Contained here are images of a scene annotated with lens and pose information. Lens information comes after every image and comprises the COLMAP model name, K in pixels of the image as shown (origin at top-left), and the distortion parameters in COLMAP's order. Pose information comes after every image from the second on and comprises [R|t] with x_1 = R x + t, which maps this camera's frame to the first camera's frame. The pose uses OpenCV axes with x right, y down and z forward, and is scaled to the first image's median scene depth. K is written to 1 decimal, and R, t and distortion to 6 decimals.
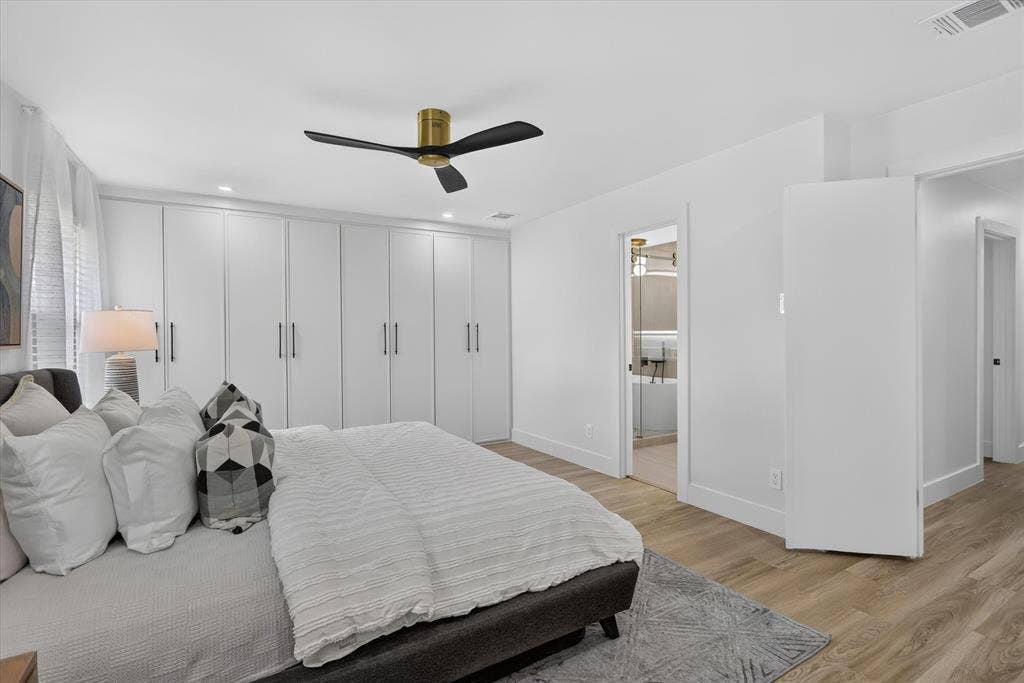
lens RADIAL K [[497.6, 0, 511.0], [0, 497.6, 343.2], [0, 0, 1]] dist [-0.017537, 0.006327]
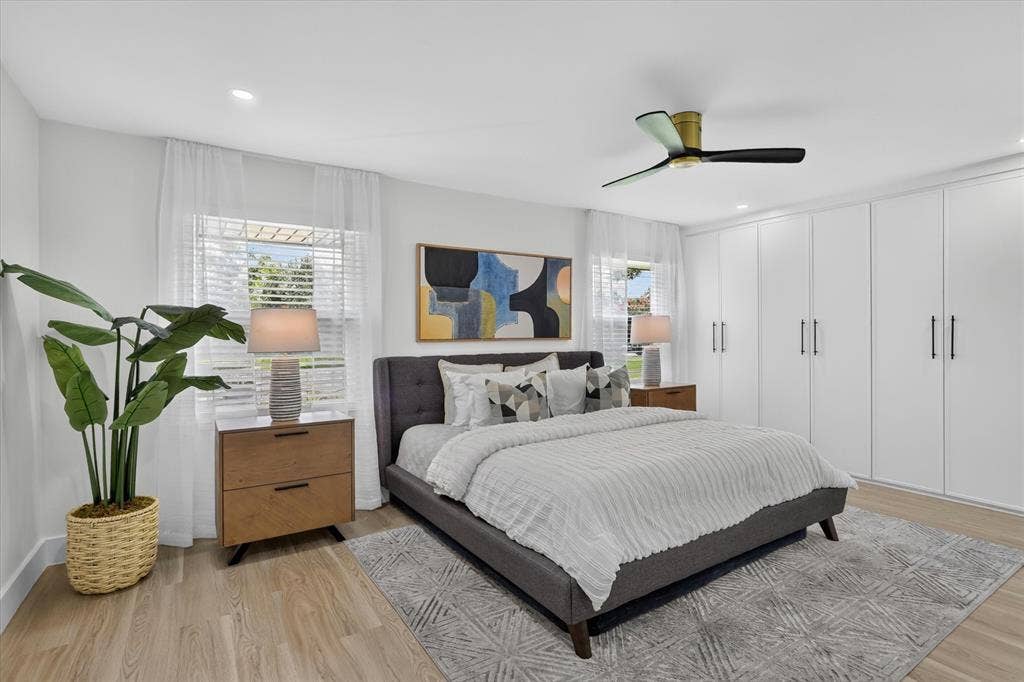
lens RADIAL K [[497.6, 0, 513.3], [0, 497.6, 338.2], [0, 0, 1]] dist [-0.017537, 0.006327]
pose [[0.030827, 0.015337, -0.999407, 0.615633], [-0.011624, 0.999820, 0.014985, -0.013474], [0.999457, 0.011155, 0.031000, 0.450645]]
